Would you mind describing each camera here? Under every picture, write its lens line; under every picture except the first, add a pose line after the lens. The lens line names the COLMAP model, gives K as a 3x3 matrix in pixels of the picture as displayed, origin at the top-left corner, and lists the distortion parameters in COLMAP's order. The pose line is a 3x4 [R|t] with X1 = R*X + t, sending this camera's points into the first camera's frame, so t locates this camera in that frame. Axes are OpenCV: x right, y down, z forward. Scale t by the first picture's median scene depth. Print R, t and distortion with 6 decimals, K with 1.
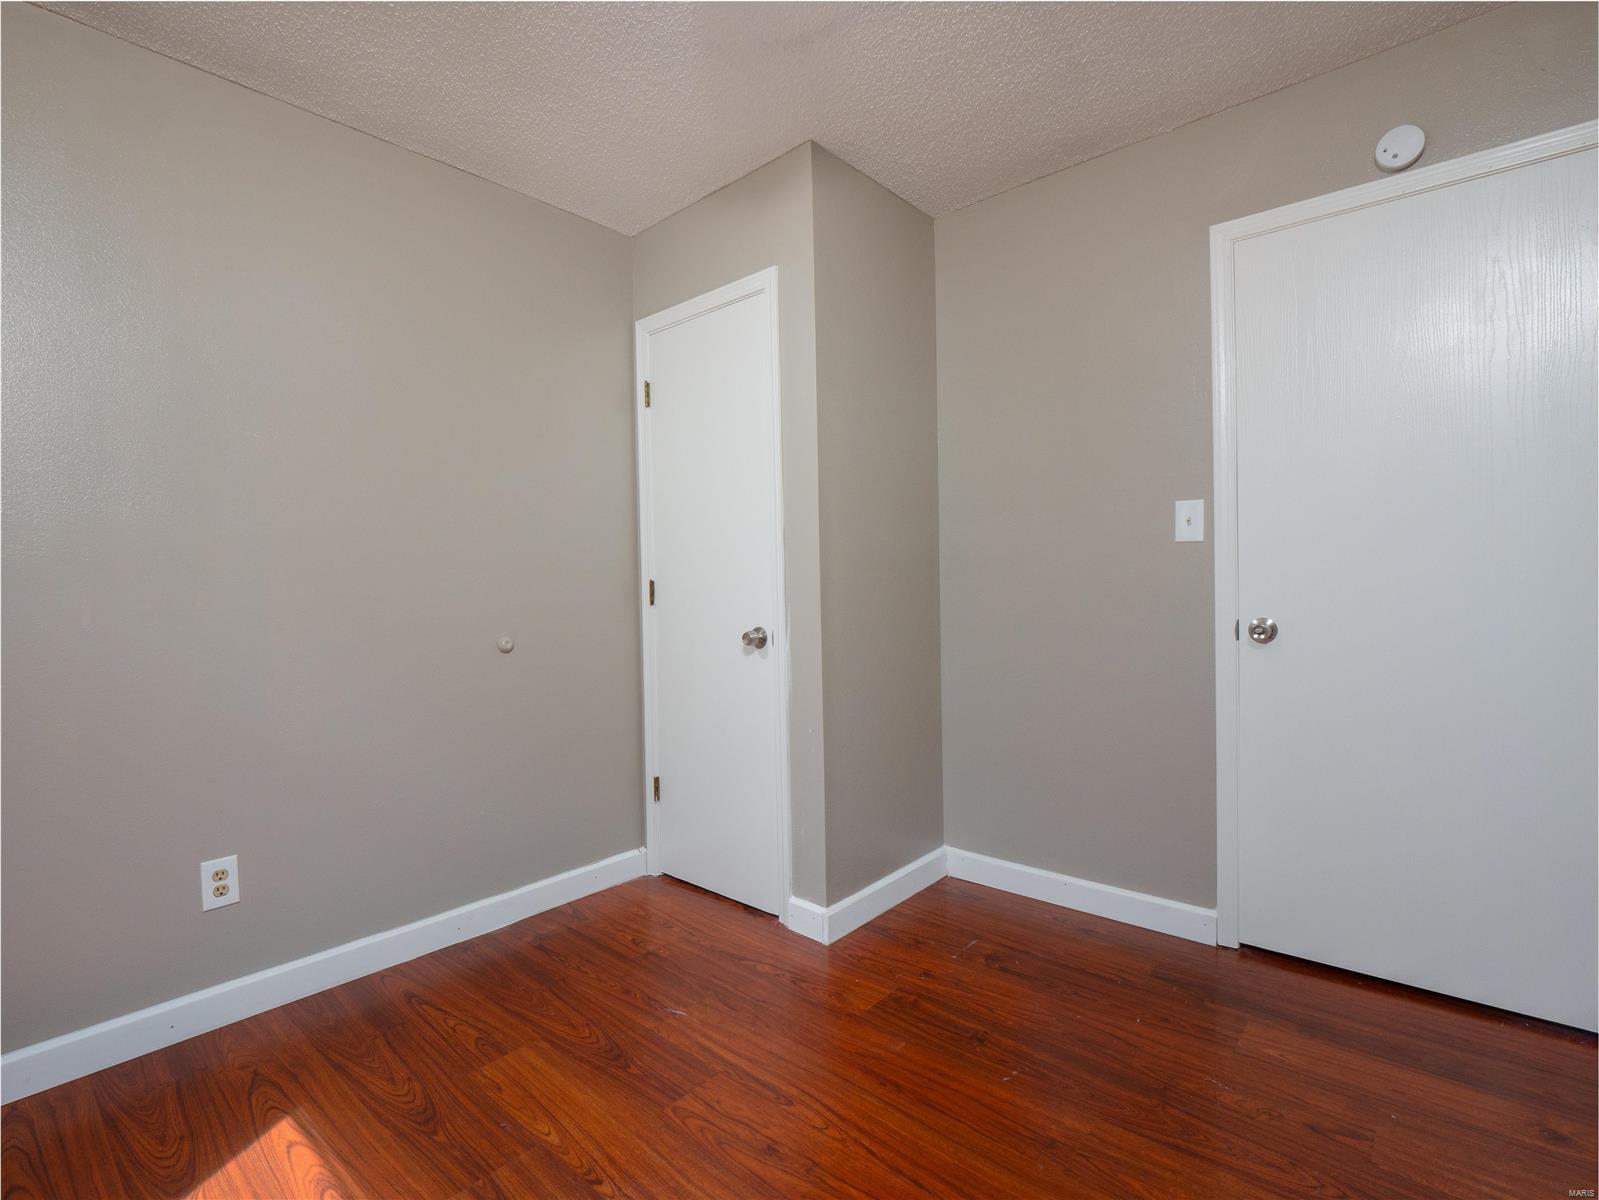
lens RADIAL K [[763.7, 0, 791.9], [0, 763.7, 597.2], [0, 0, 1]] dist [-0.013124, -0.002241]
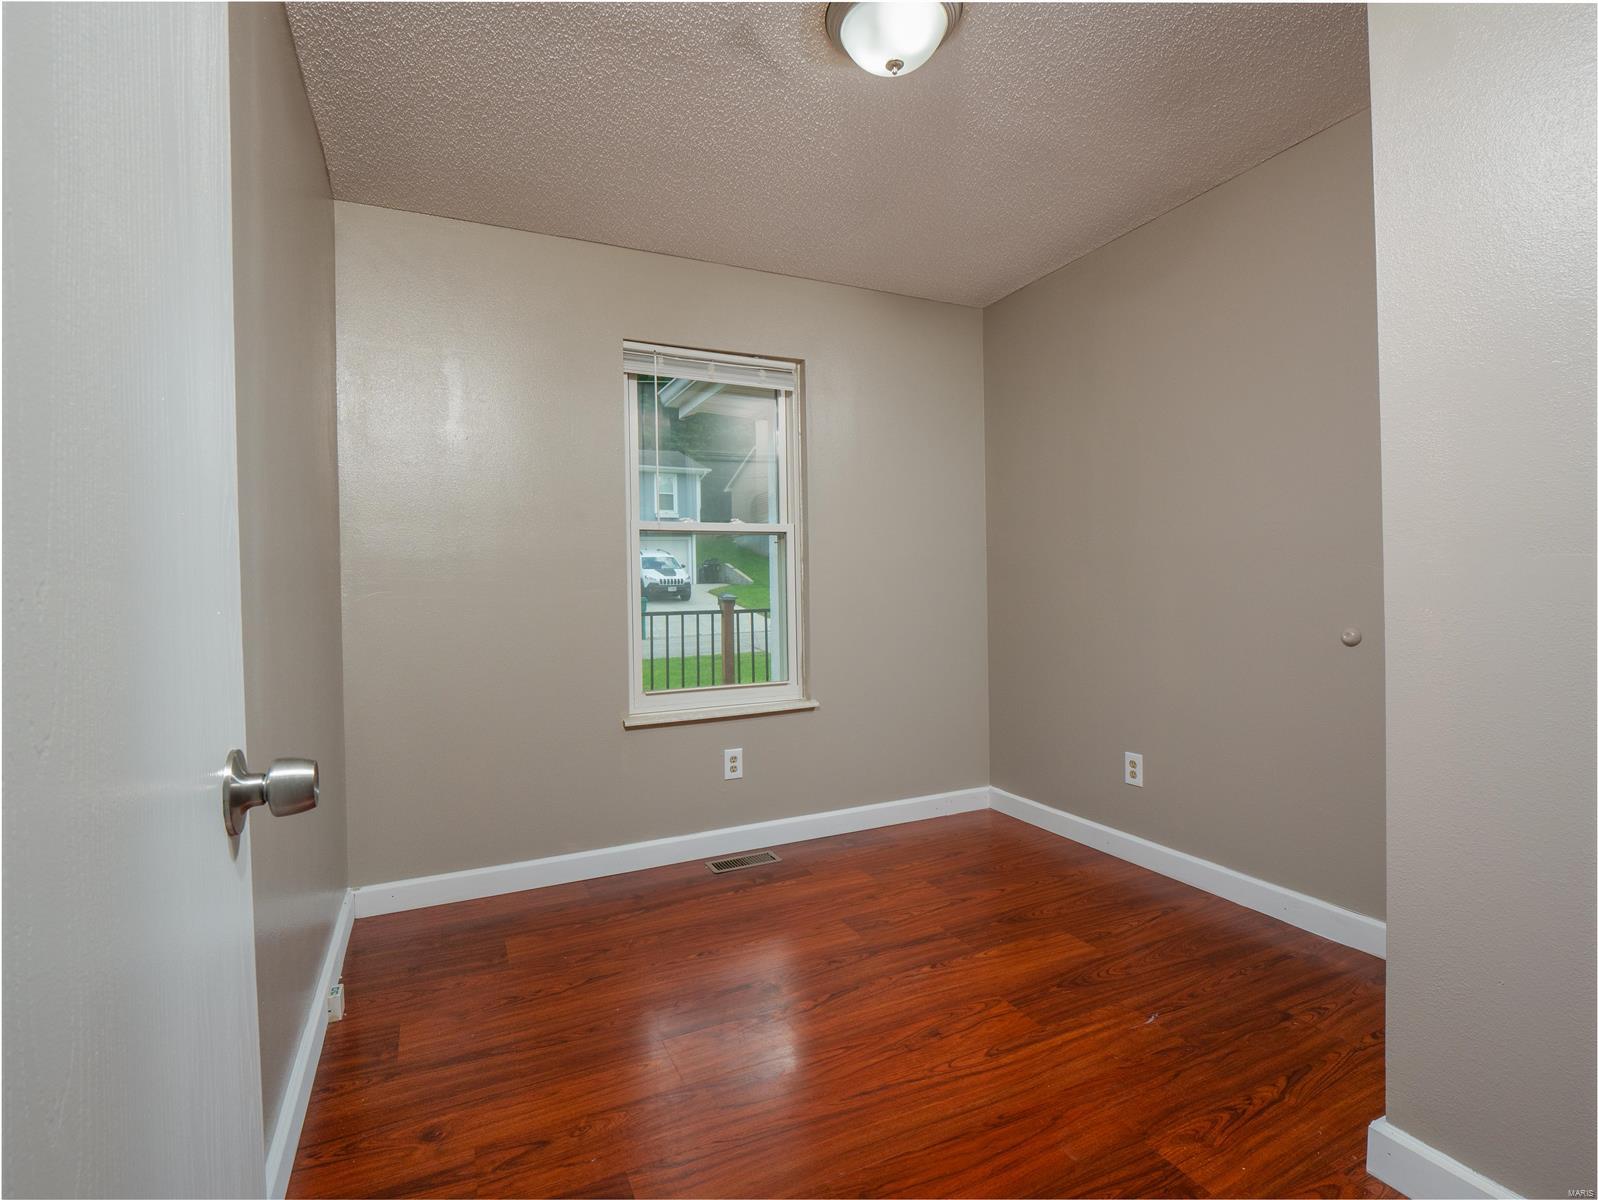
lens RADIAL K [[770.3, 0, 791.1], [0, 770.3, 595.8], [0, 0, 1]] dist [-0.013457, -0.001147]
pose [[-0.399614, 0.036111, -0.915972, 0.983312], [0.011714, 0.999343, 0.034287, -0.033811], [0.916608, 0.002972, -0.399775, 1.051421]]
